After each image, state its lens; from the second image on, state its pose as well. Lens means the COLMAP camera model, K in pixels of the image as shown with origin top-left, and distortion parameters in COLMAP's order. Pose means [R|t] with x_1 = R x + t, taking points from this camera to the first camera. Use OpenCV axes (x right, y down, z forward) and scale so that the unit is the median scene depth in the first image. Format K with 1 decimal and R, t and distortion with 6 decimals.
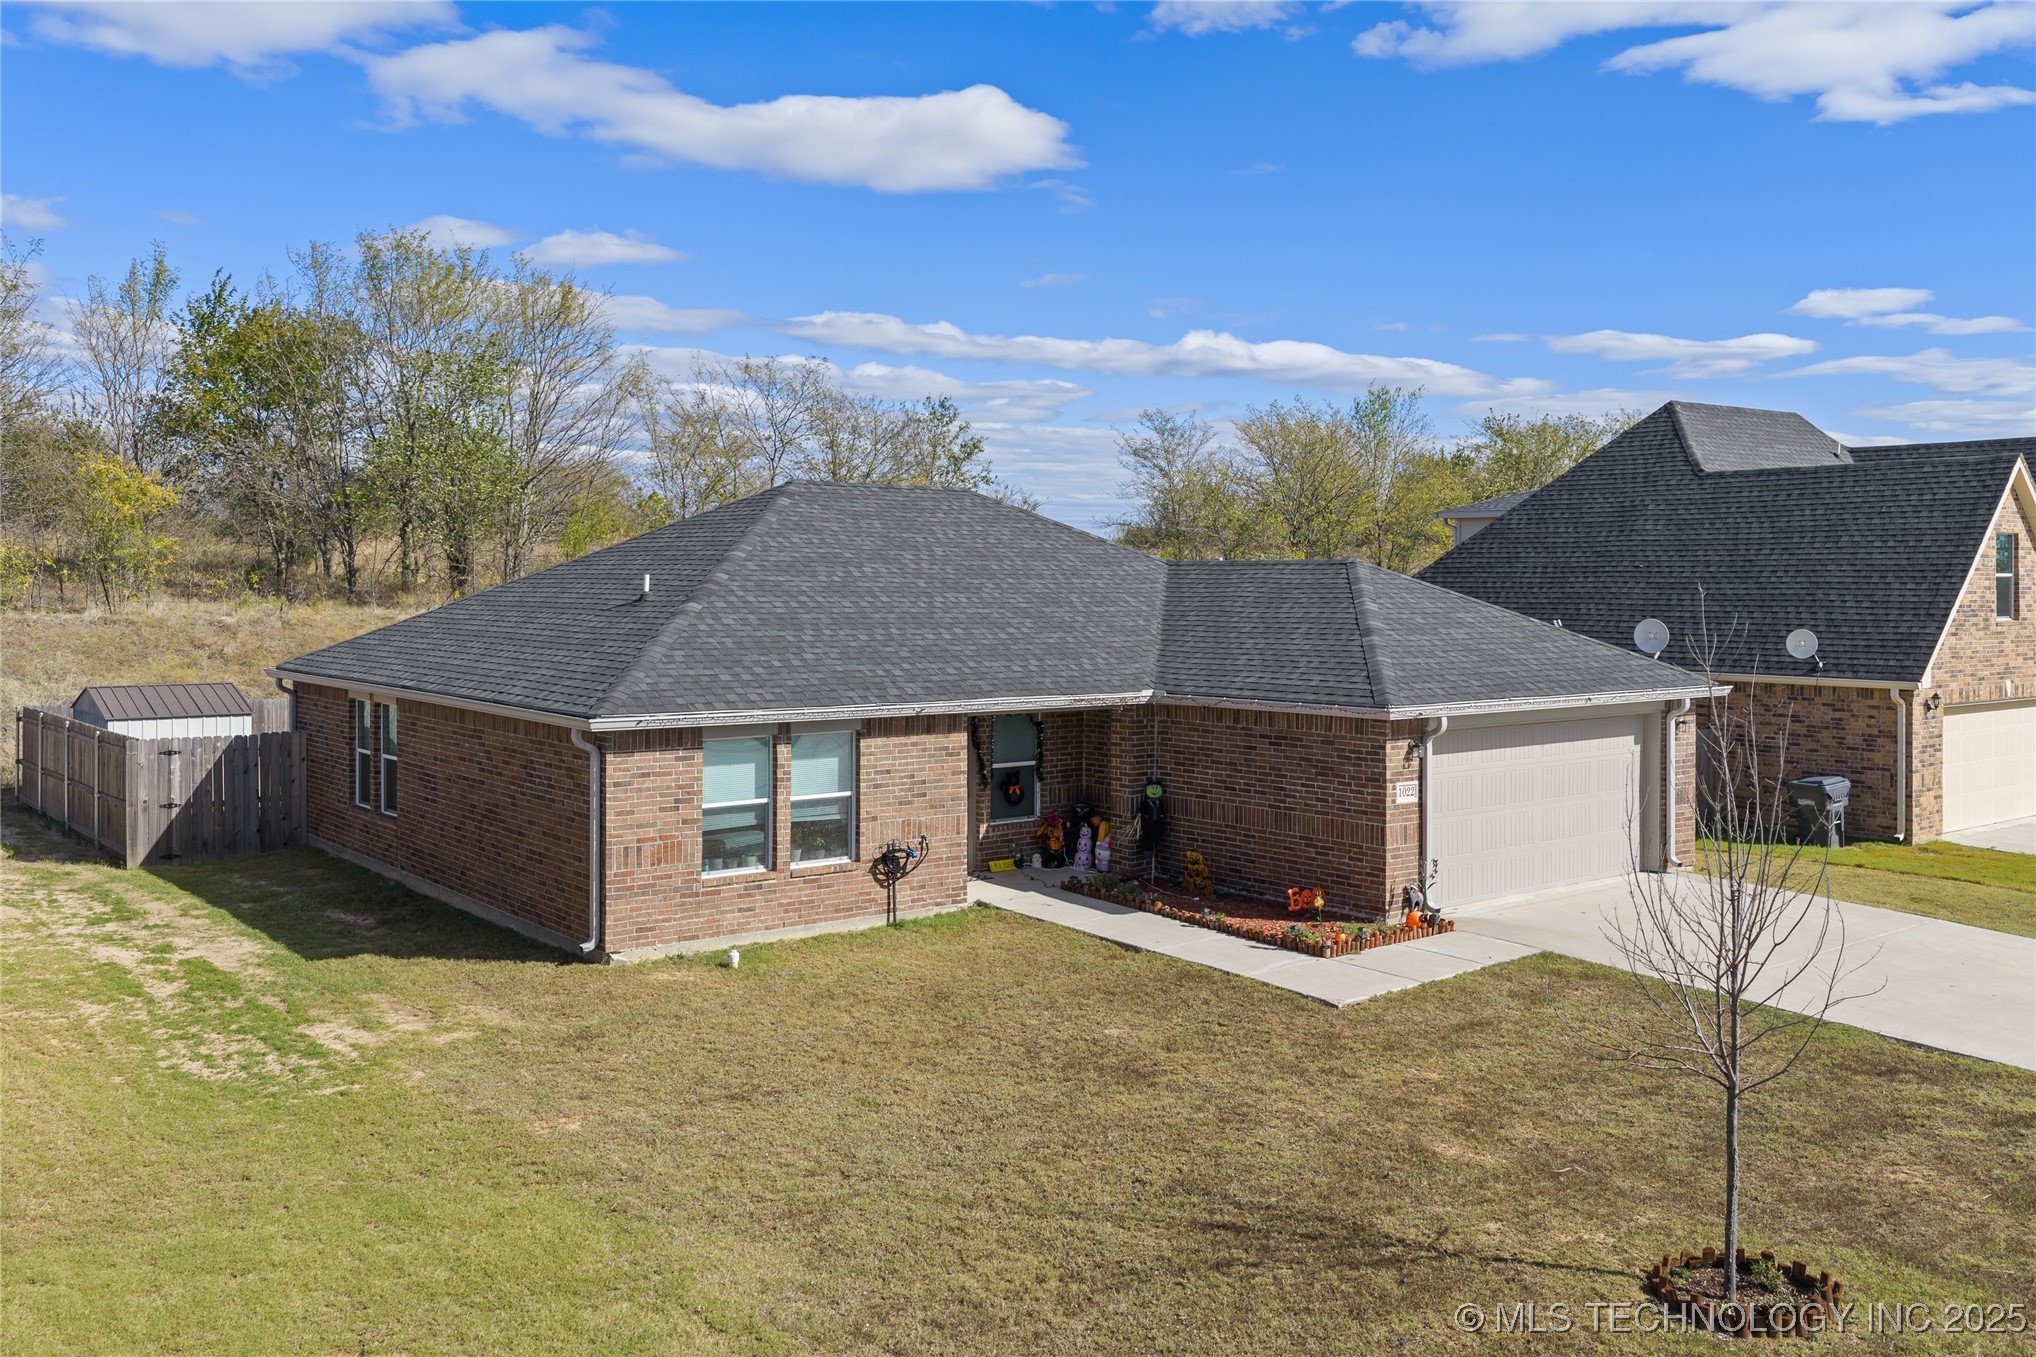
lens RADIAL K [[1722.1, 0, 1028.1], [0, 1722.1, 587.1], [0, 0, 1]] dist [0.010931, -0.020609]
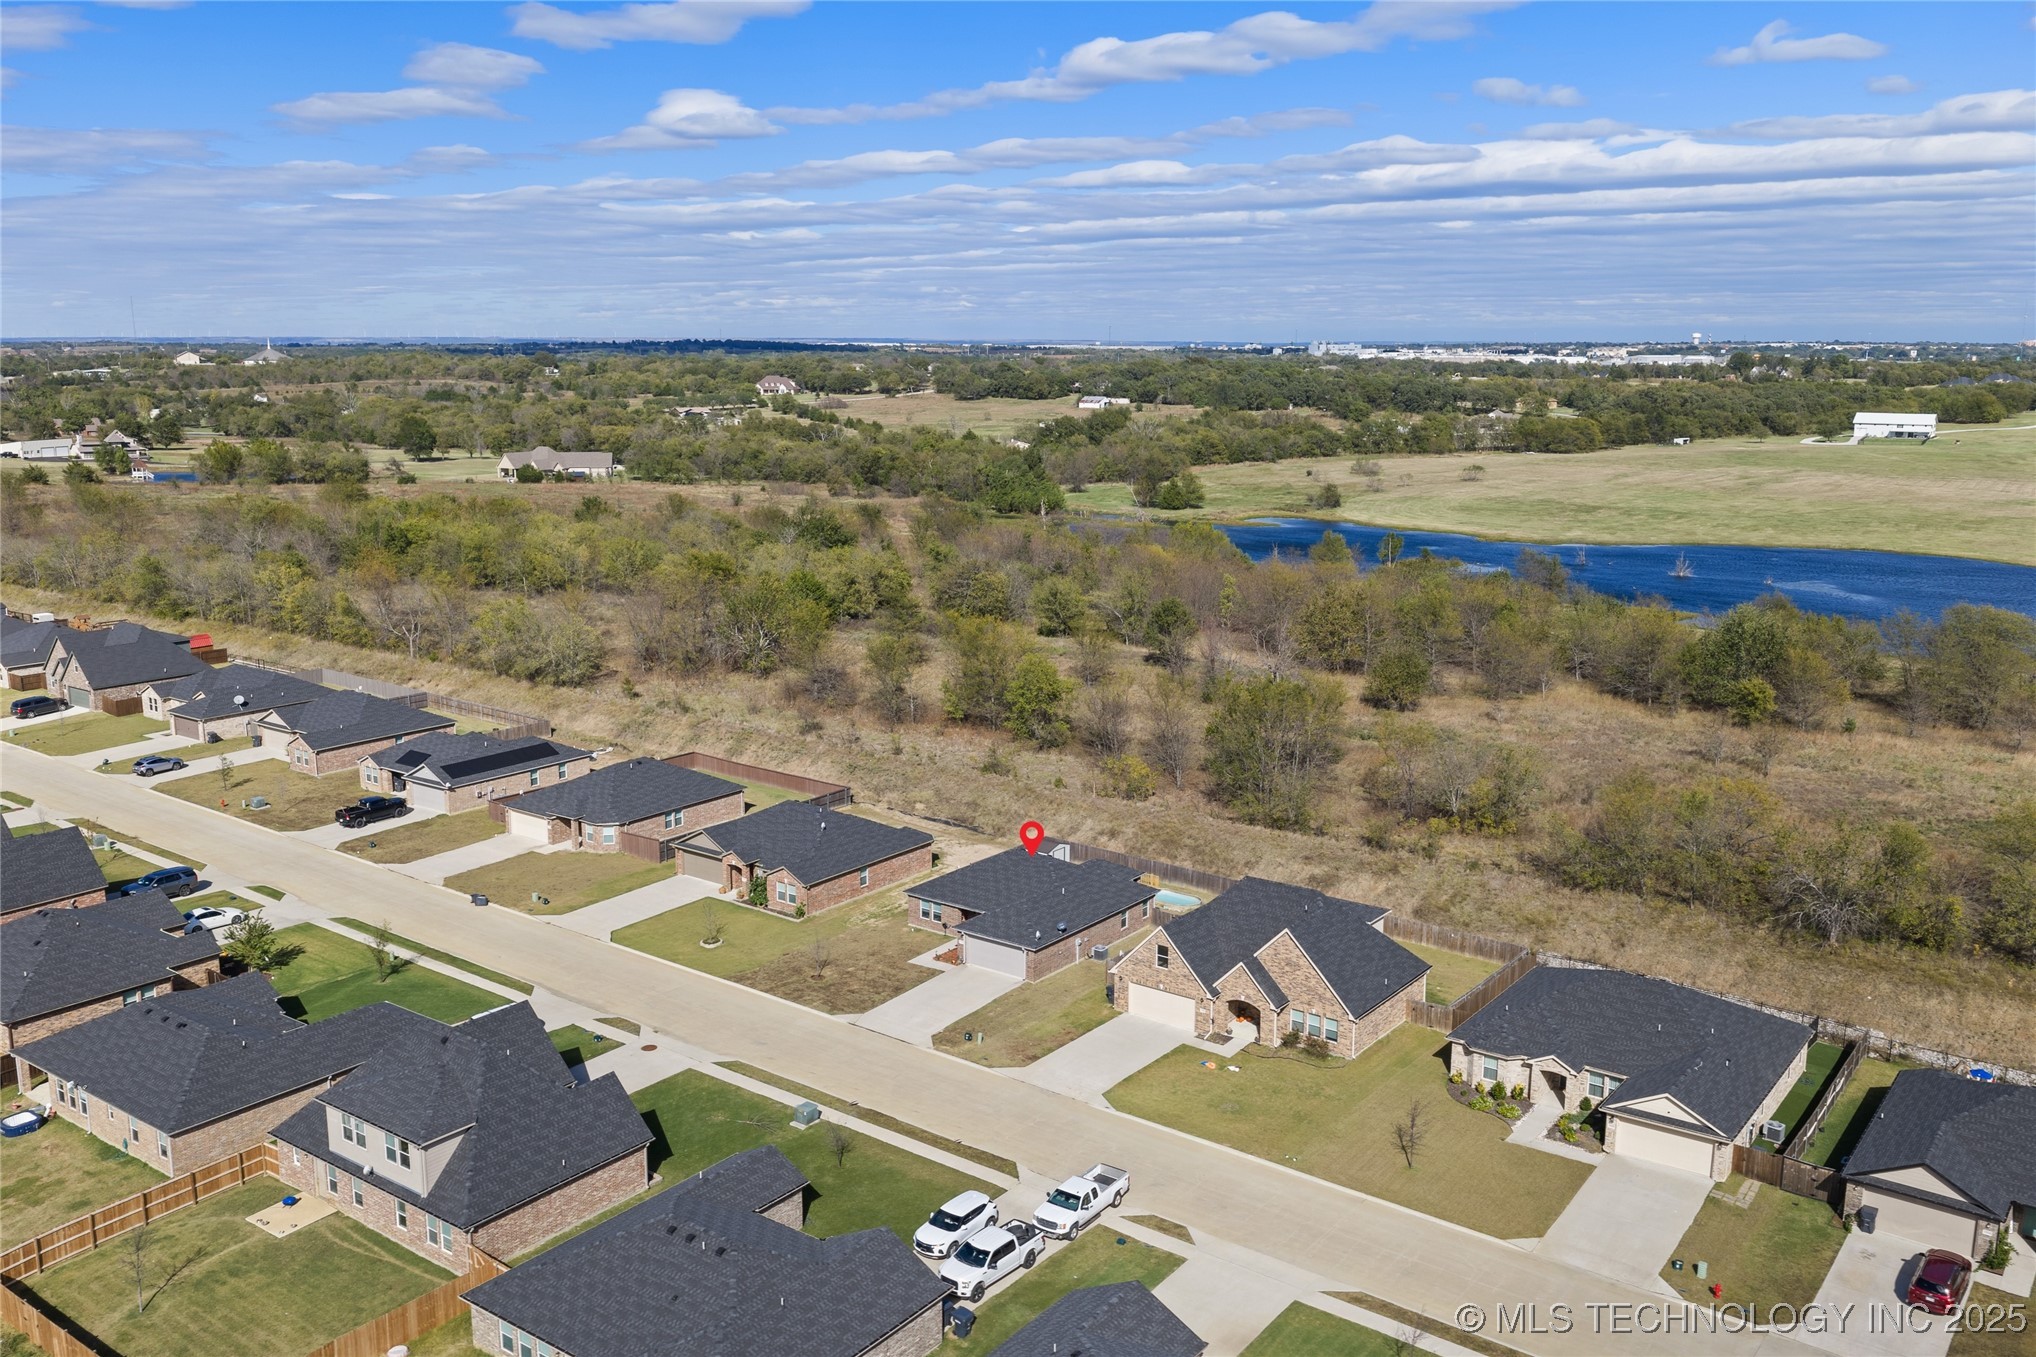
lens RADIAL K [[1722.1, 0, 1028.1], [0, 1722.1, 587.1], [0, 0, 1]] dist [0.010931, -0.020609]
pose [[0.258053, 0.136167, -0.956487, 5.763661], [-0.007064, 0.990258, 0.139069, -1.908709], [0.966105, -0.029130, 0.256501, -0.257429]]
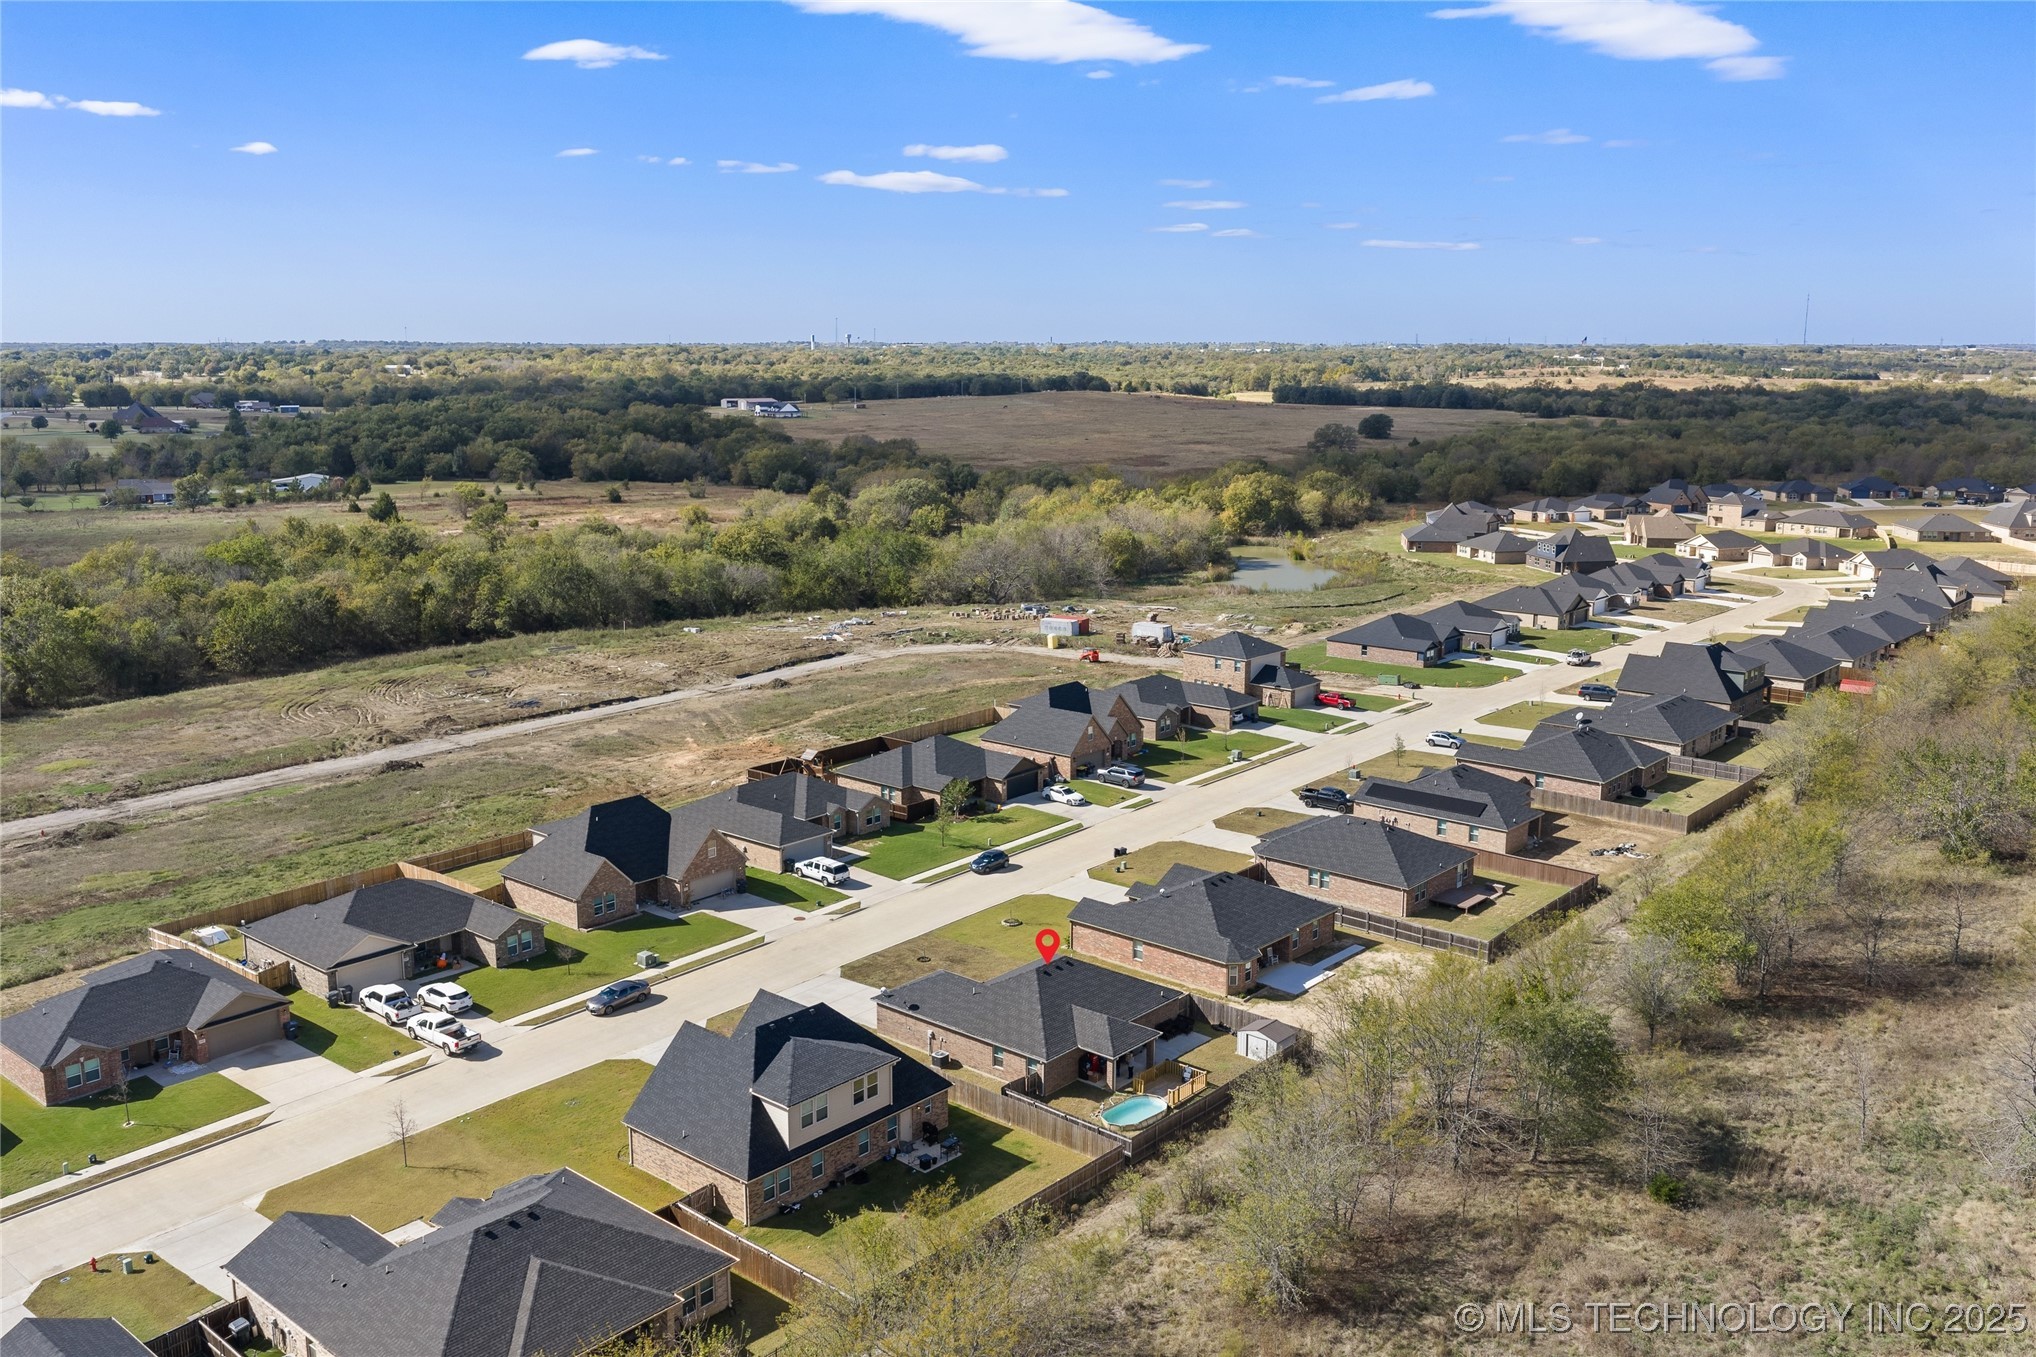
lens RADIAL K [[1672.9, 0, 1018.0], [0, 1672.9, 678.5], [0, 0, 1]] dist [-0.001365, 0.002150]
pose [[-0.980193, 0.034223, -0.195064, 1.071053], [-0.006187, 0.979184, 0.202879, -2.161611], [0.197946, 0.200068, -0.959578, 6.540353]]
